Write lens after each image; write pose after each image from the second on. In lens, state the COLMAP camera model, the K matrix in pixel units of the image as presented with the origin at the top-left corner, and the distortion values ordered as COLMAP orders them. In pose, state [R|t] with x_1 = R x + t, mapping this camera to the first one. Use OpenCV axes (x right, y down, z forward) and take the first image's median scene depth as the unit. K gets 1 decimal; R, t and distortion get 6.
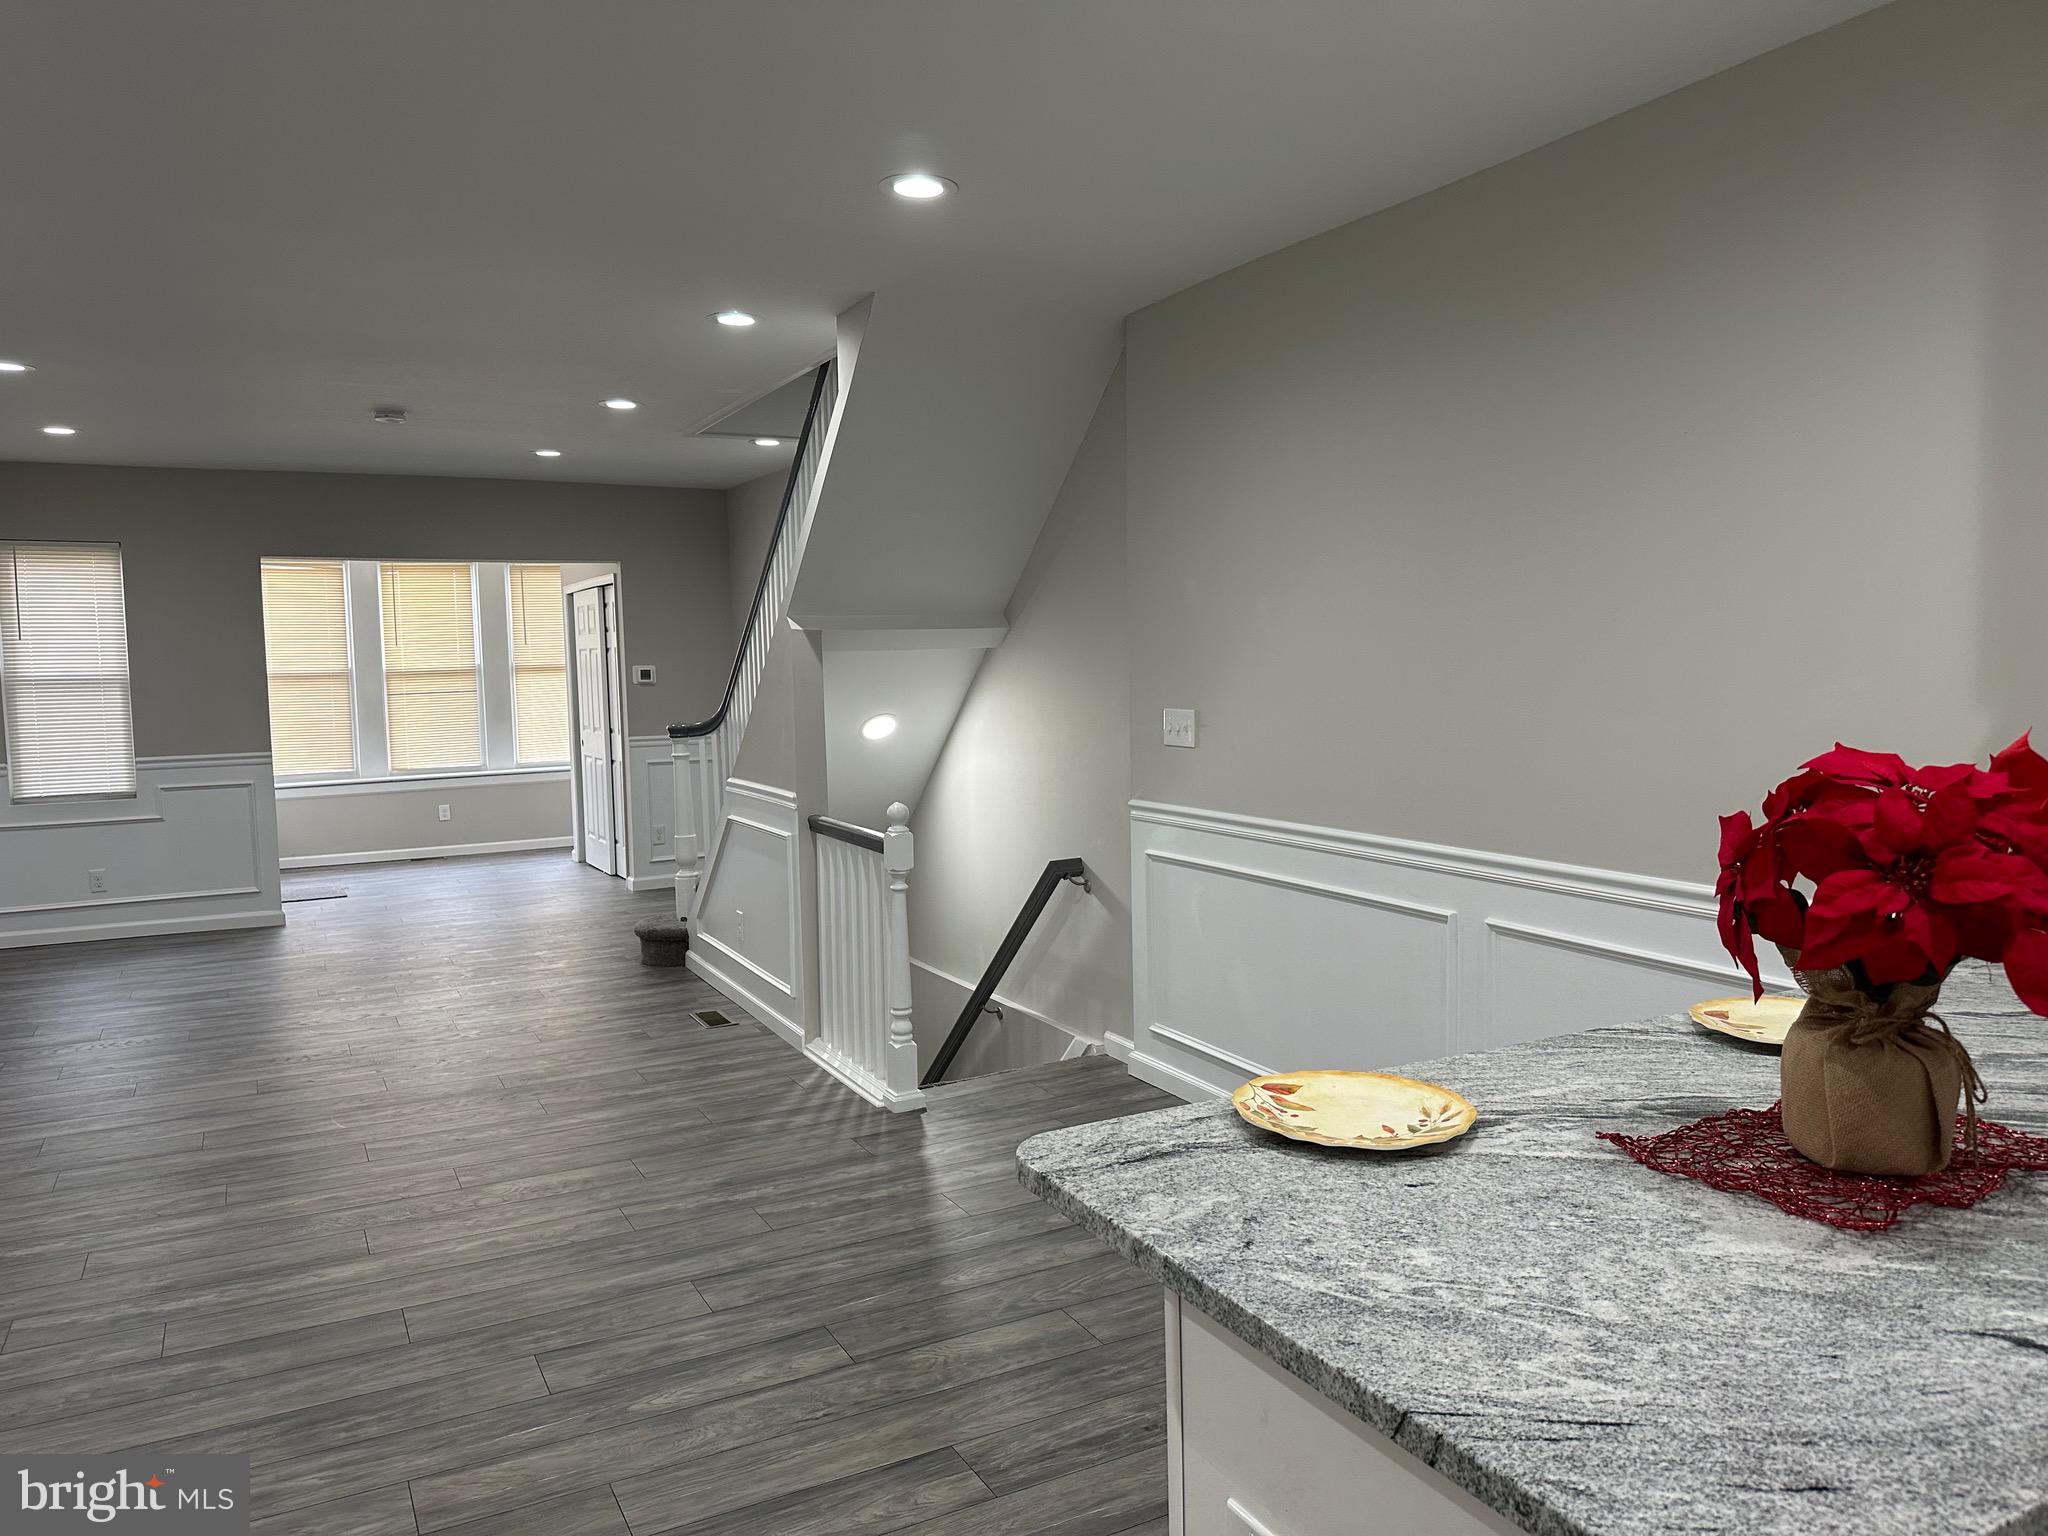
lens RADIAL K [[1432.7, 0, 1017.5], [0, 1432.7, 769.3], [0, 0, 1]] dist [0.108028, -0.150329]
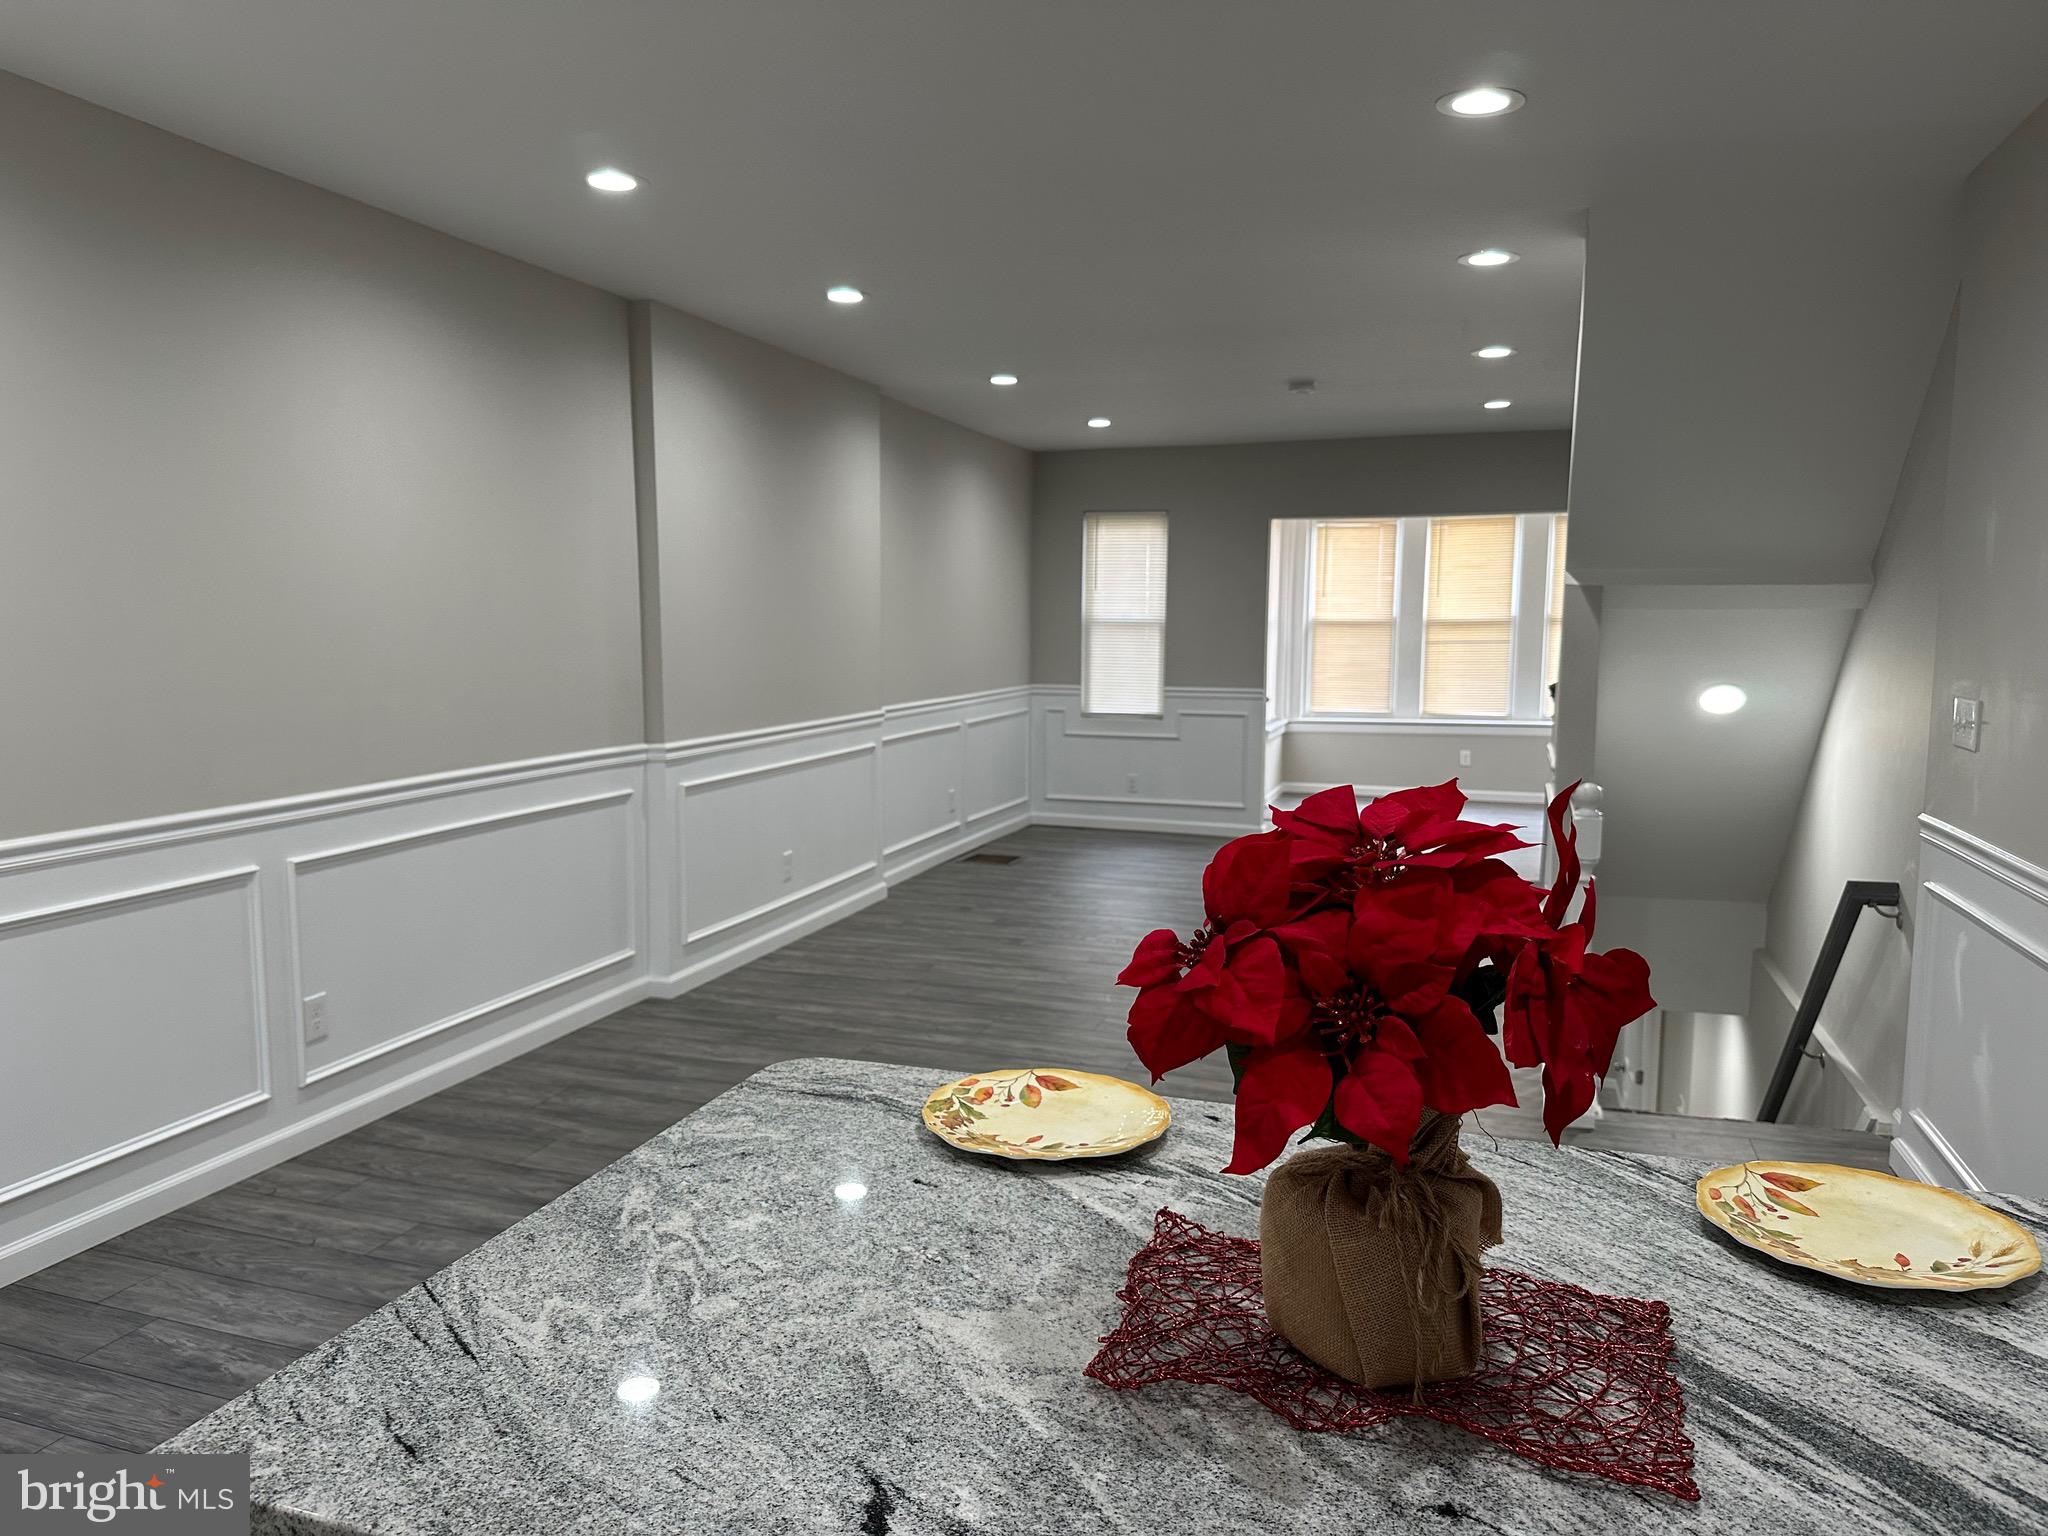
lens RADIAL K [[1431.5, 0, 1010.4], [0, 1431.5, 772.2], [0, 0, 1]] dist [0.134489, -0.241721]
pose [[0.687947, 0.103060, -0.718407, 0.344959], [-0.076510, 0.994649, 0.069422, -0.019958], [0.721717, 0.007207, 0.692150, 0.132608]]
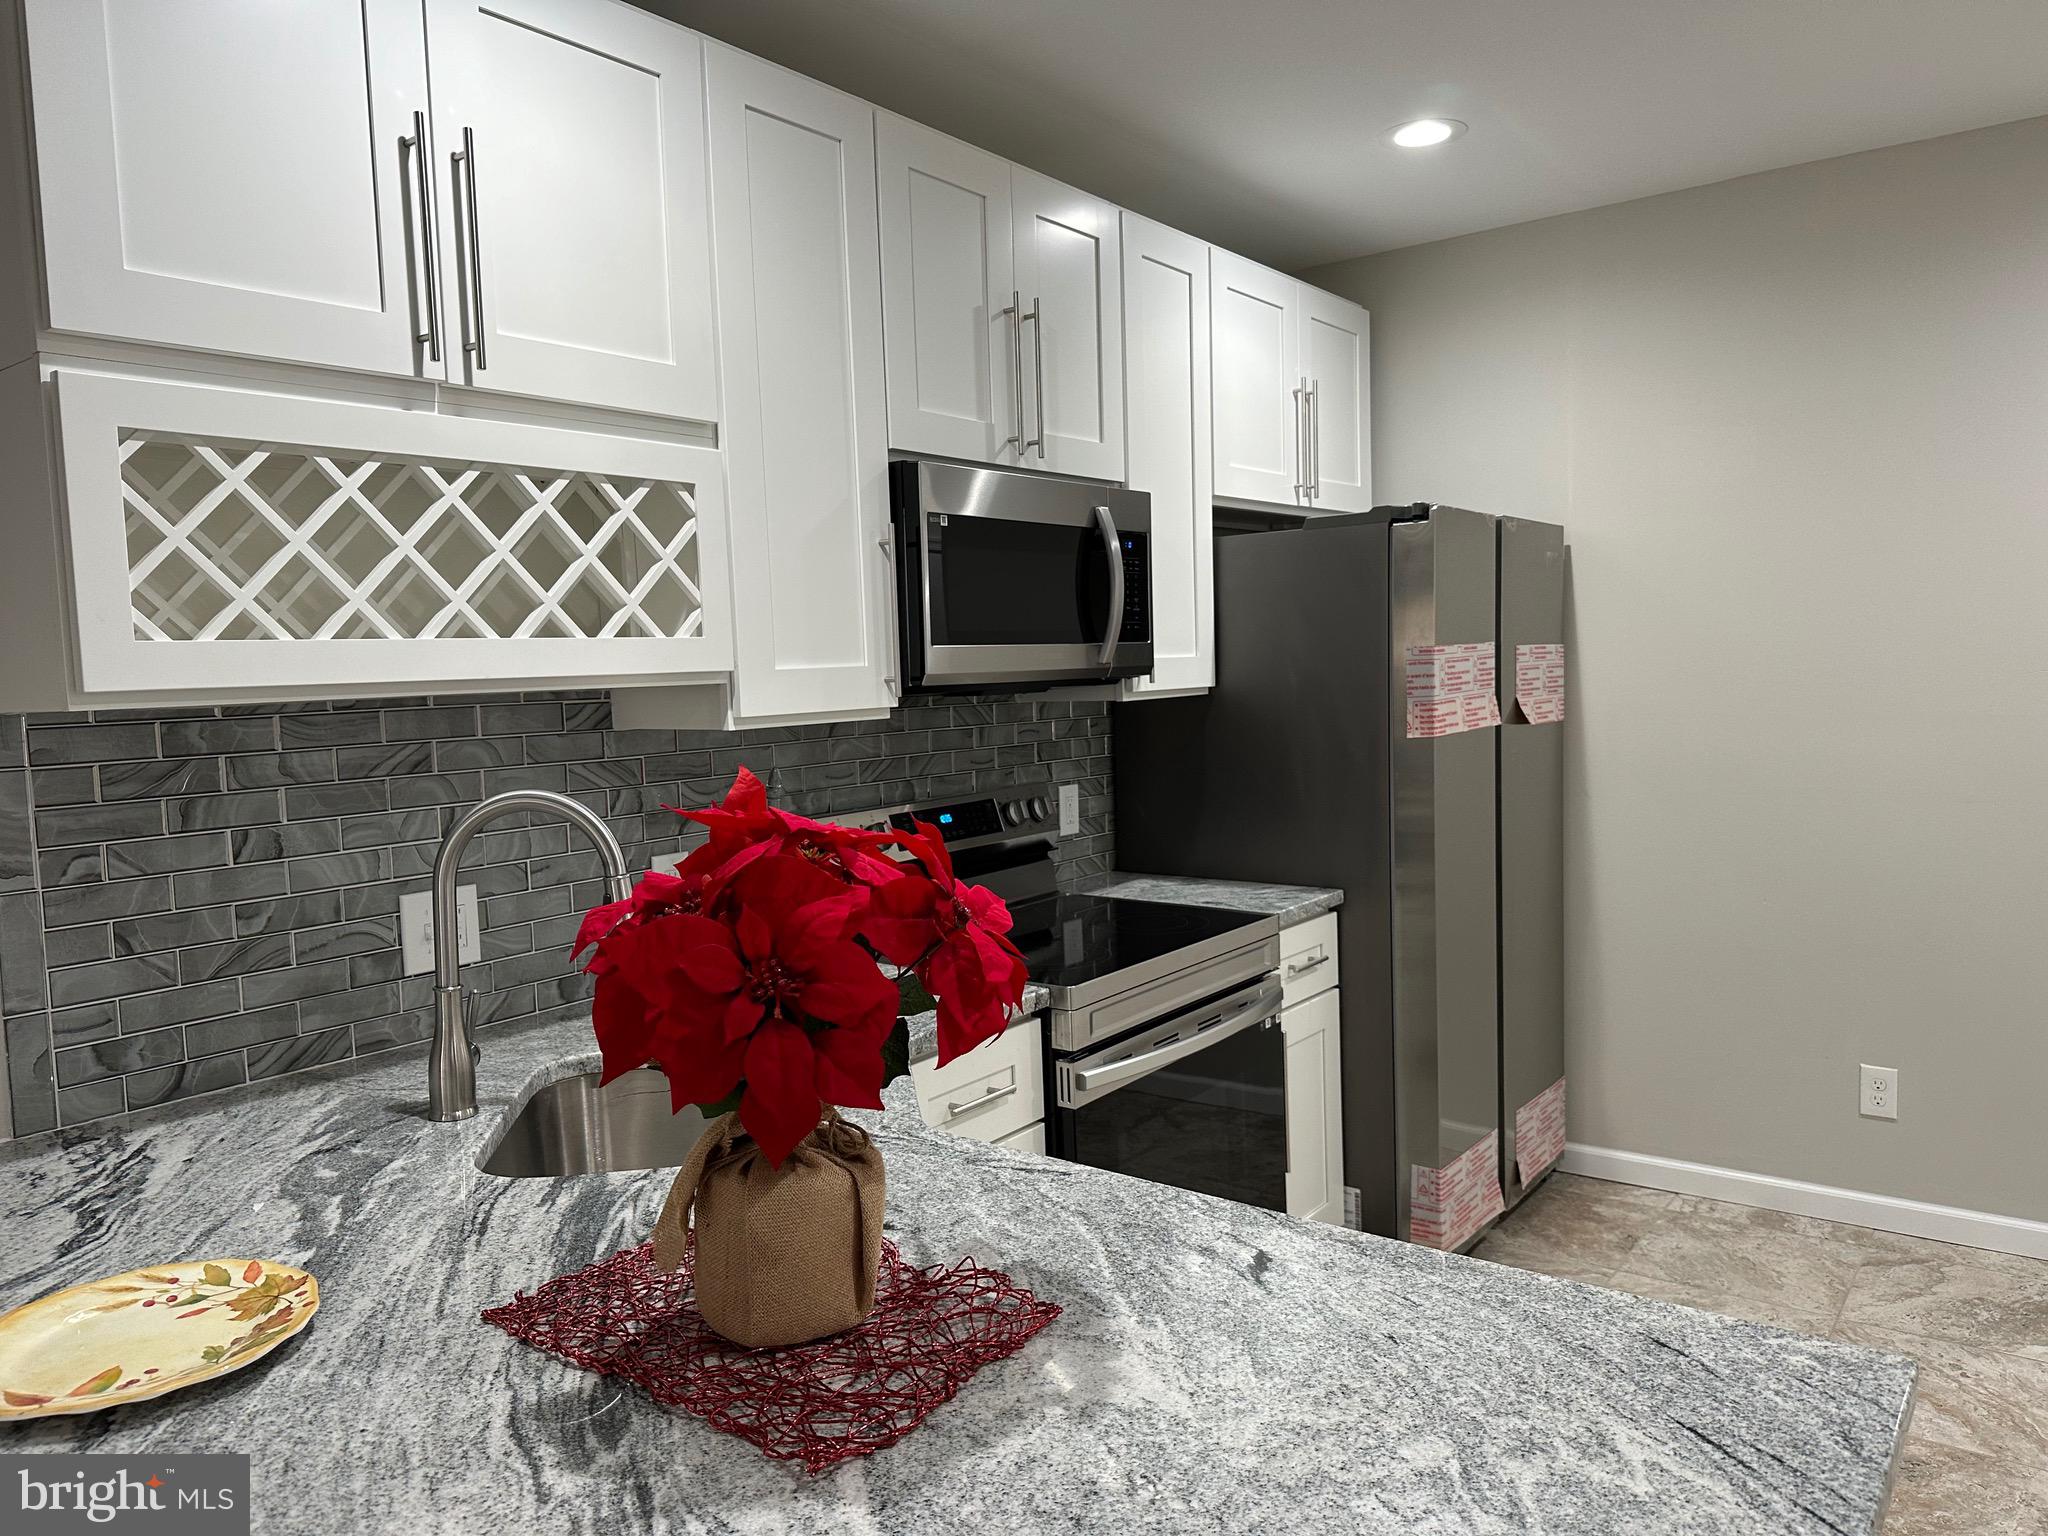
lens RADIAL K [[1432.7, 0, 1017.5], [0, 1432.7, 769.3], [0, 0, 1]] dist [0.108028, -0.150329]
pose [[-0.417124, -0.038319, 0.908041, -0.065982], [0.114280, 0.988969, 0.094231, -0.031845], [-0.901636, 0.143077, -0.408144, 0.425347]]
